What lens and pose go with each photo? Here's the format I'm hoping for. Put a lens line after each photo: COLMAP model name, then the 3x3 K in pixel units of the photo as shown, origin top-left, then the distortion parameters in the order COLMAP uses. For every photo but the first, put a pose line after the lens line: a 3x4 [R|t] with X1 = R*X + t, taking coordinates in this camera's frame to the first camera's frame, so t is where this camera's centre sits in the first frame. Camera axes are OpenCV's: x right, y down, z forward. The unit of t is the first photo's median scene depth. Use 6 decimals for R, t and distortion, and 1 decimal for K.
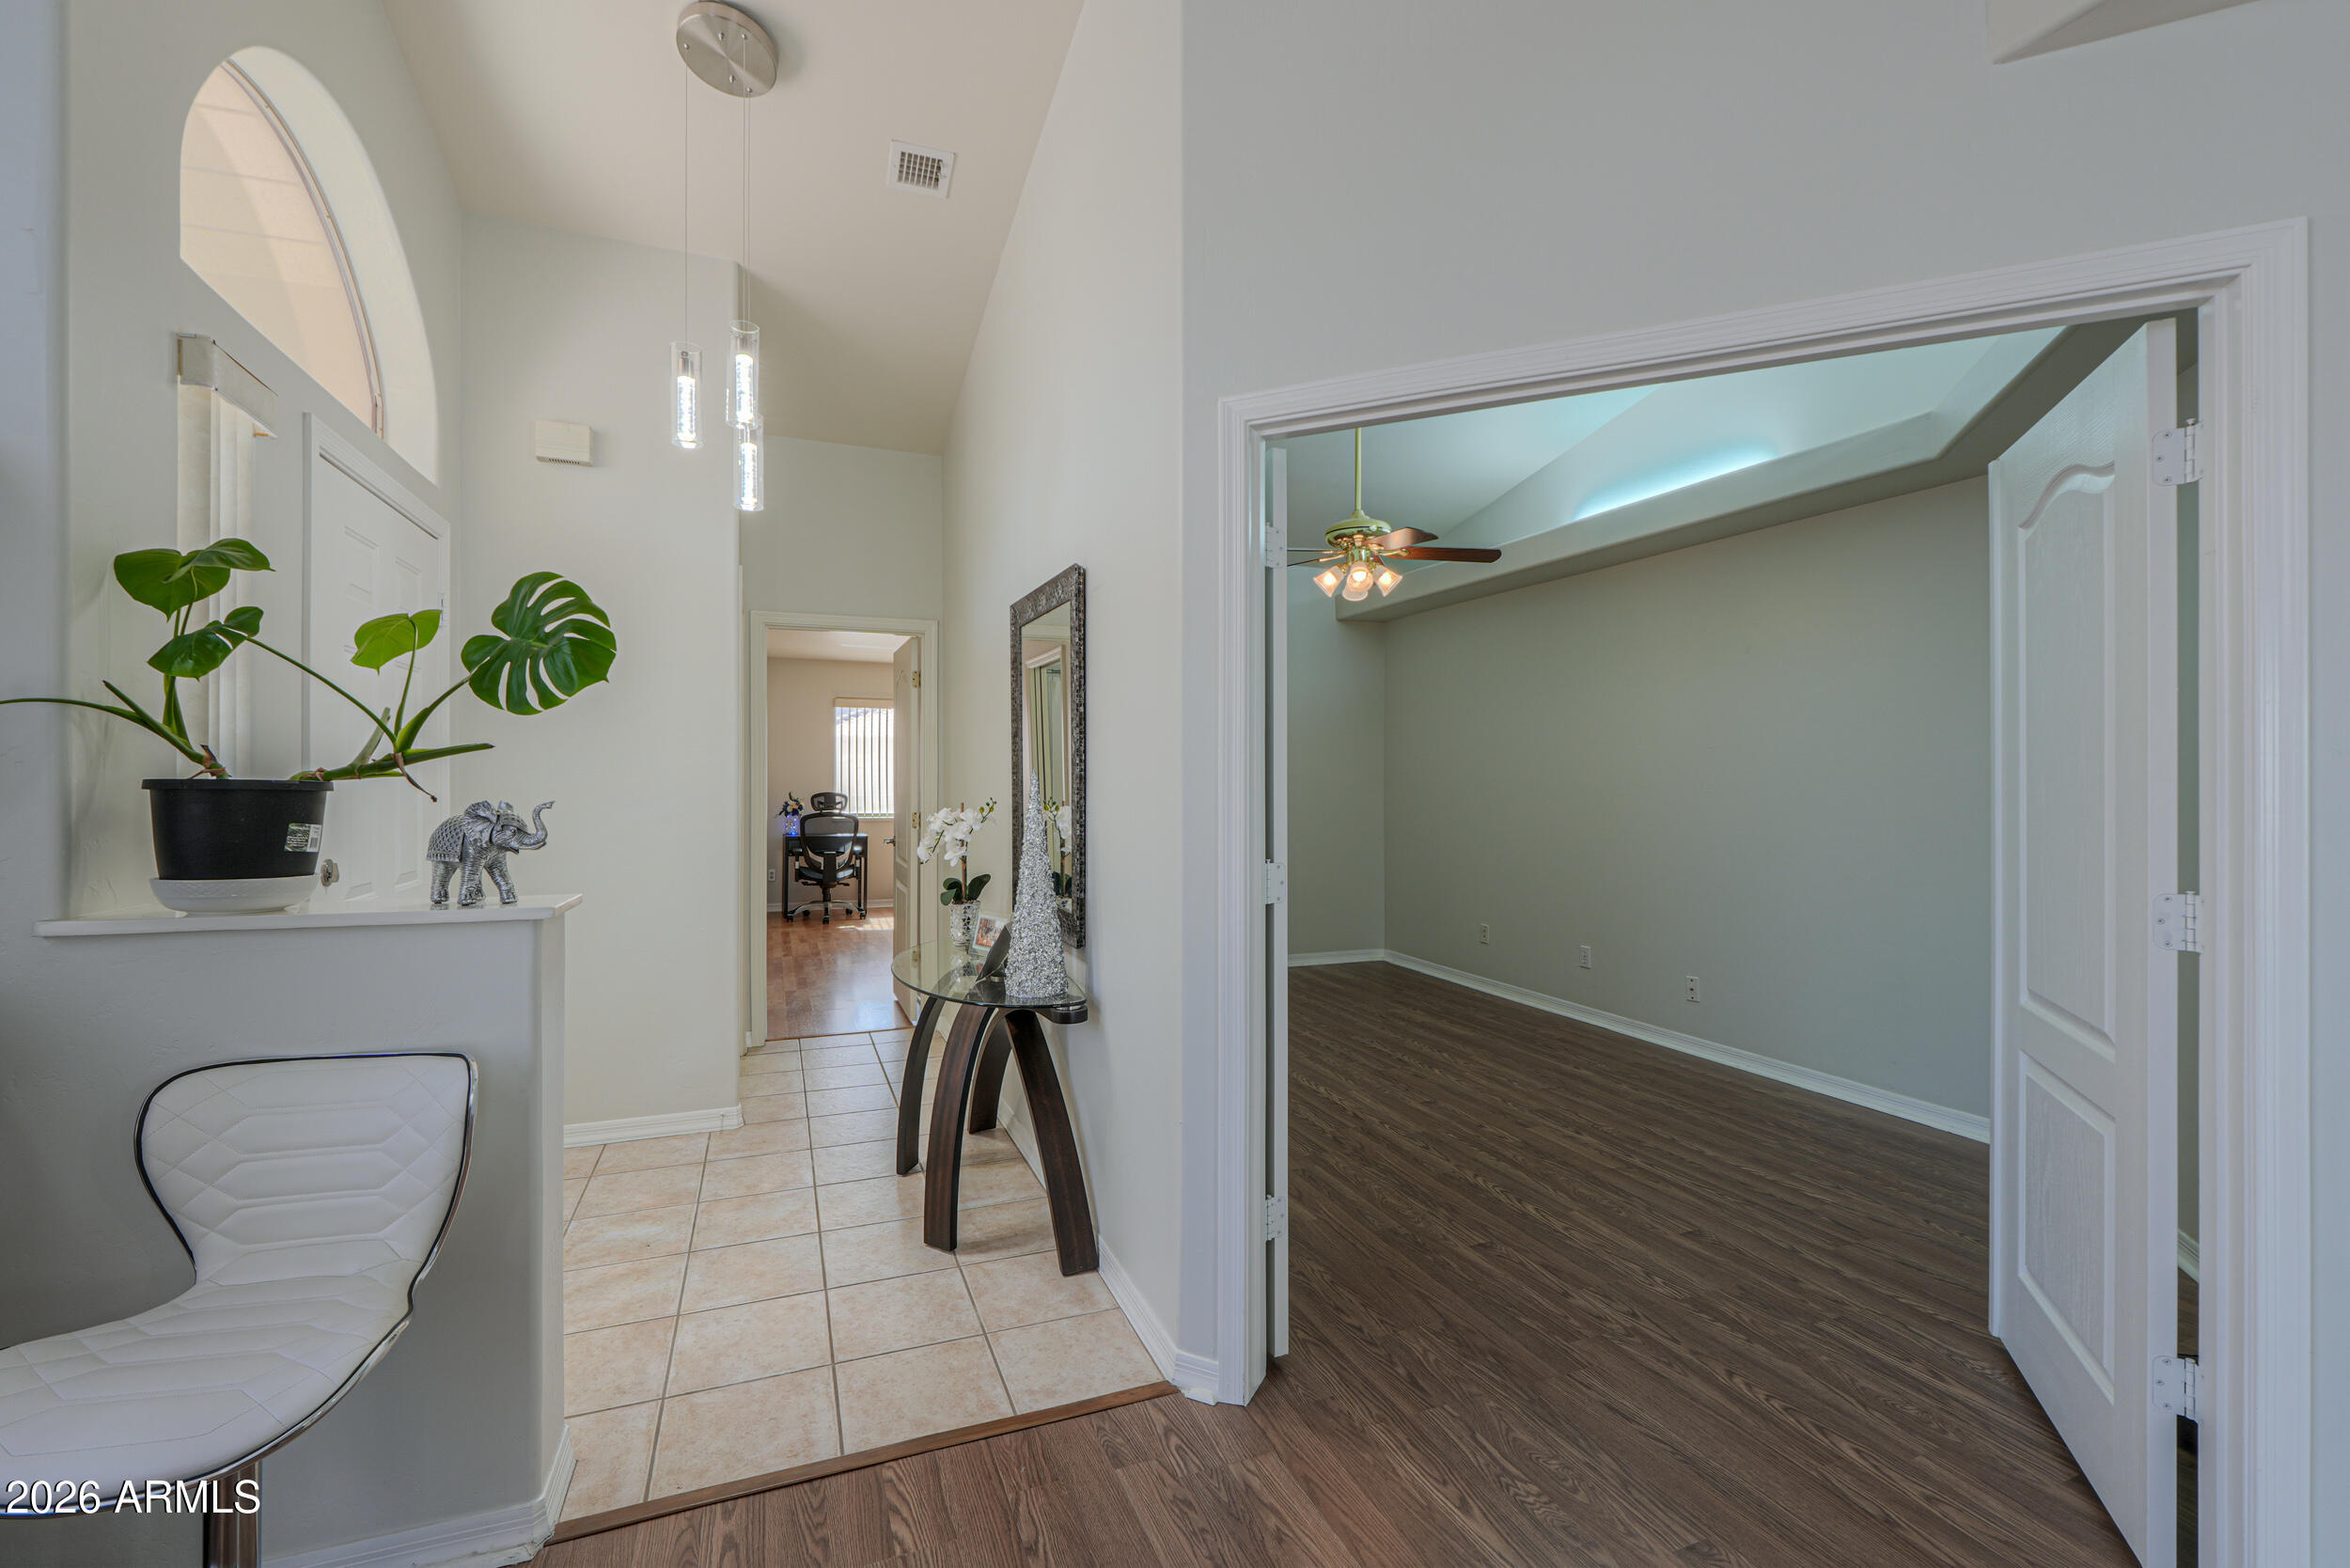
lens RADIAL K [[990.1, 0, 1166.5], [0, 990.1, 771.4], [0, 0, 1]] dist [-0.003903, -0.000808]
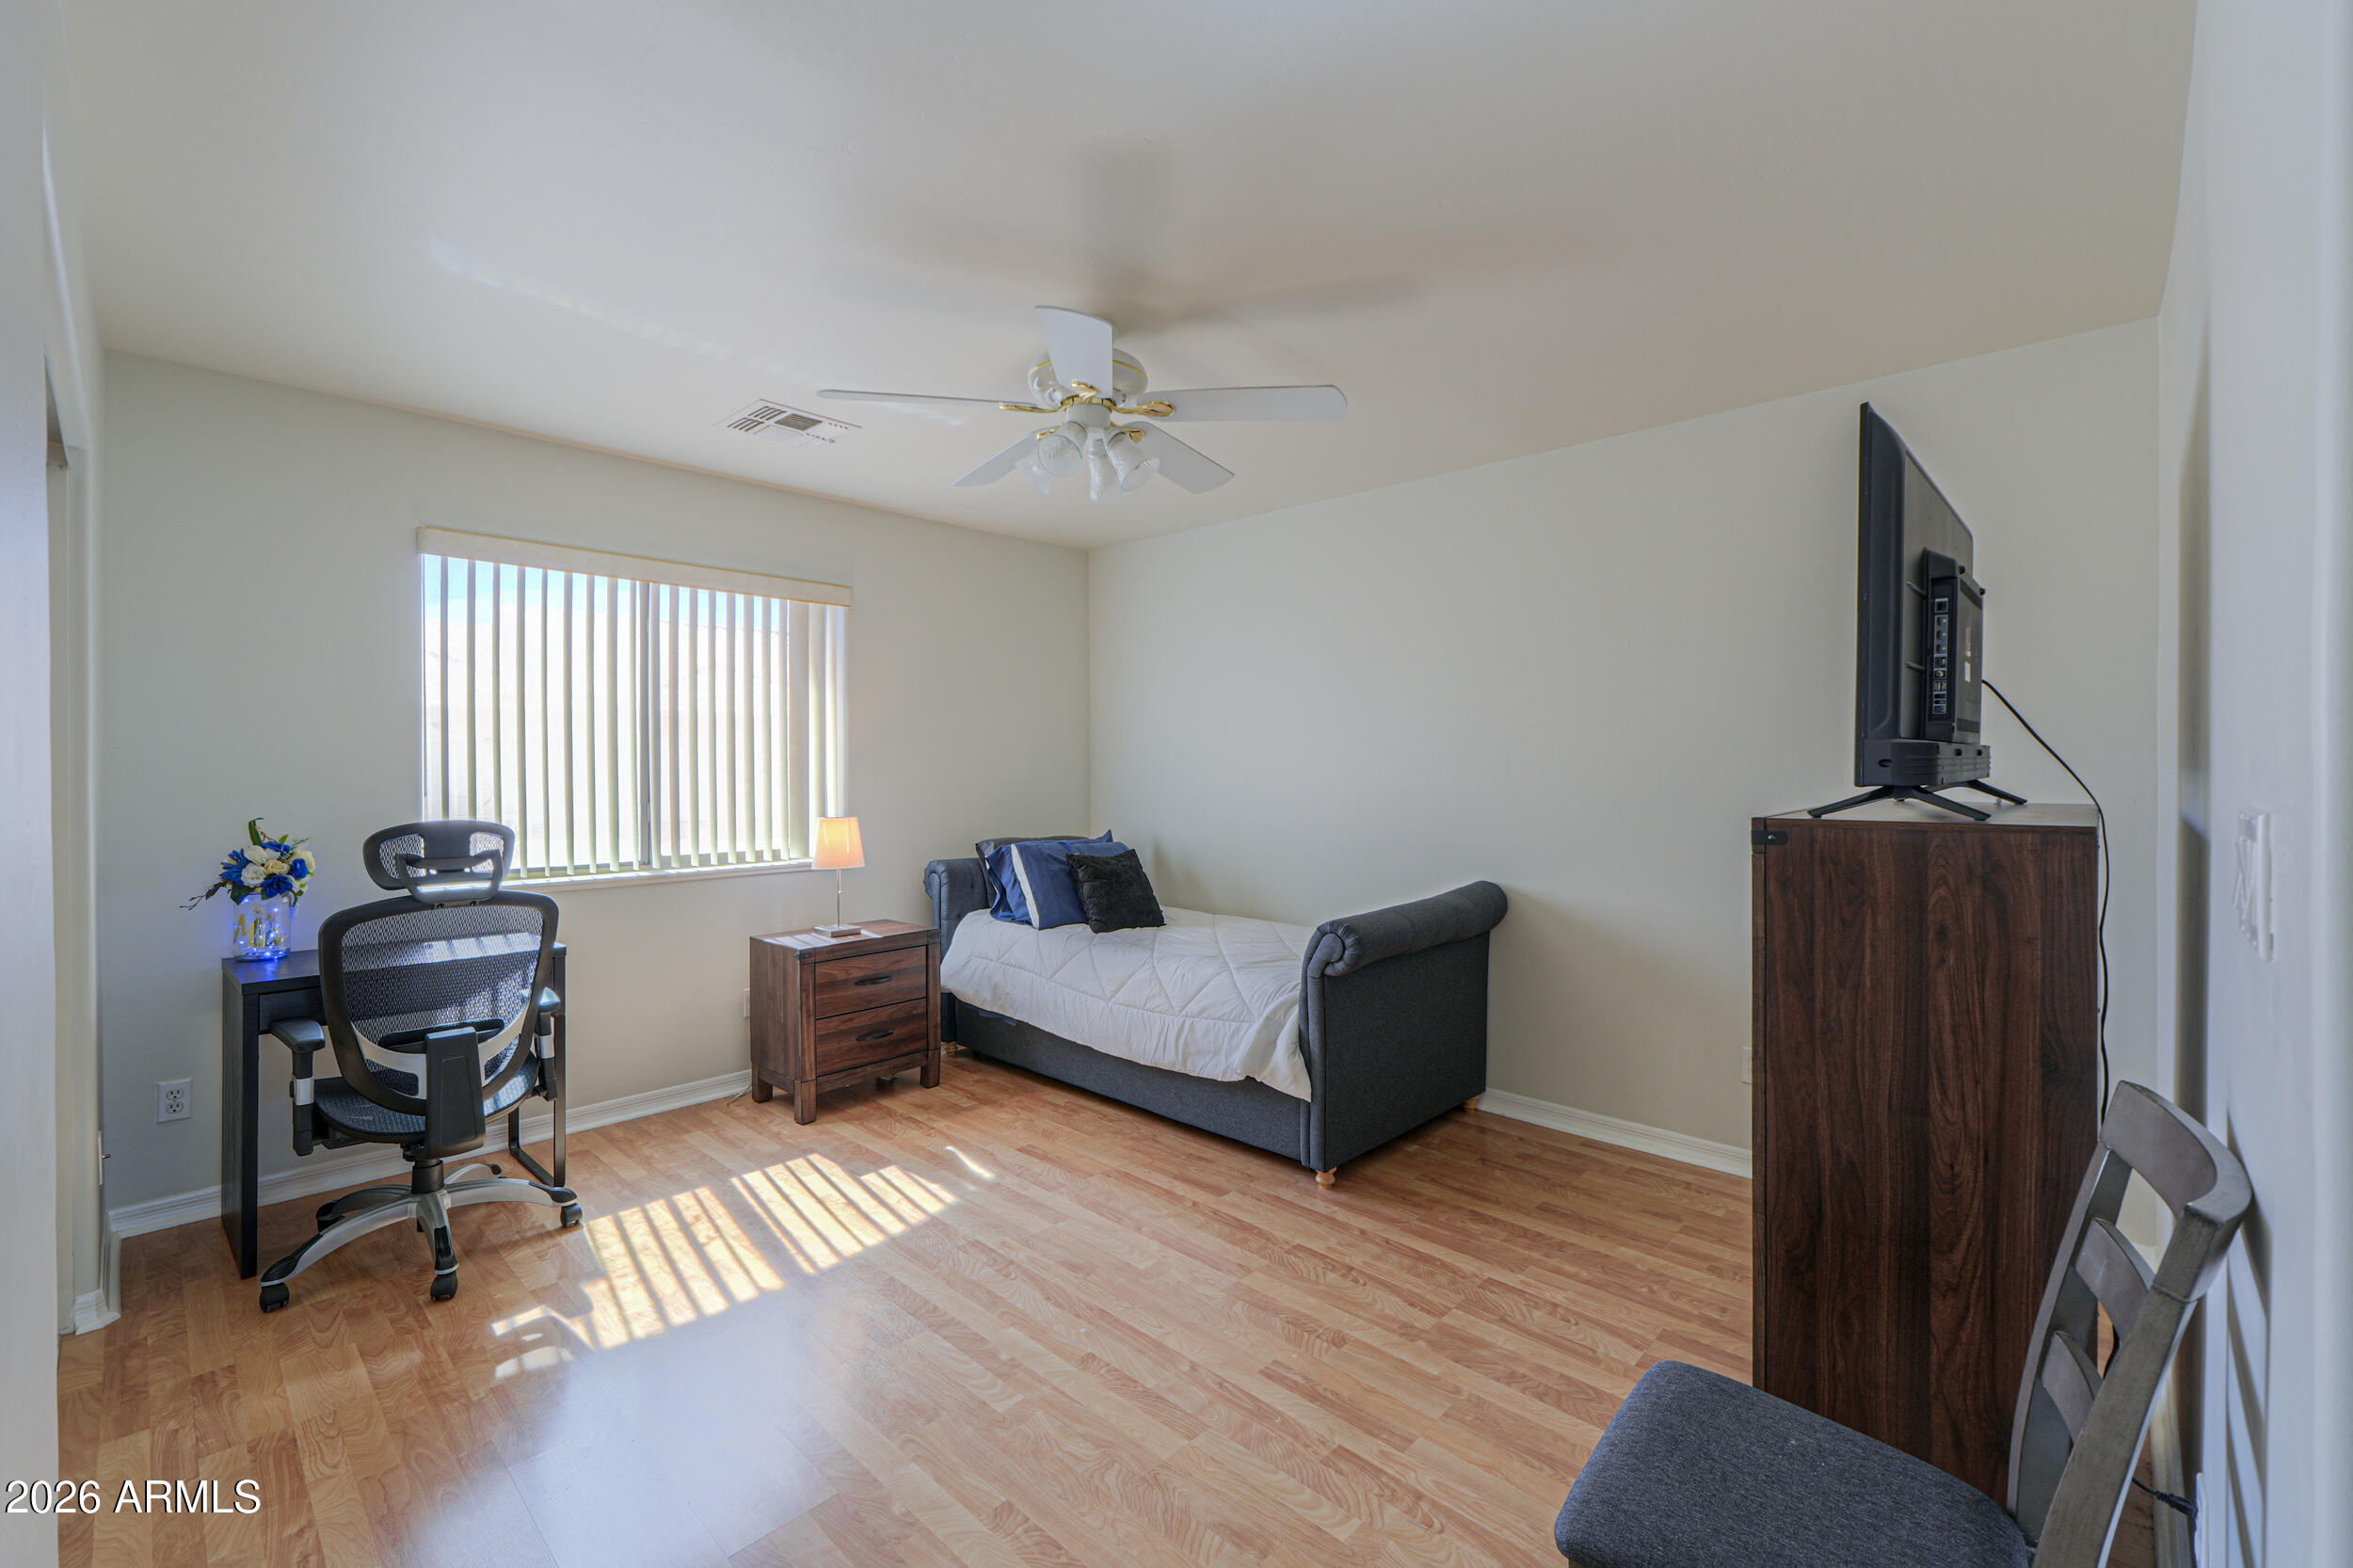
lens RADIAL K [[991.3, 0, 1178.1], [0, 991.3, 774.2], [0, 0, 1]] dist [-0.003903, -0.000808]
pose [[0.906524, -0.005144, 0.422123, -0.272346], [-0.000840, 0.999902, 0.013989, 0.003771], [-0.422153, -0.013036, 0.906431, 0.659704]]
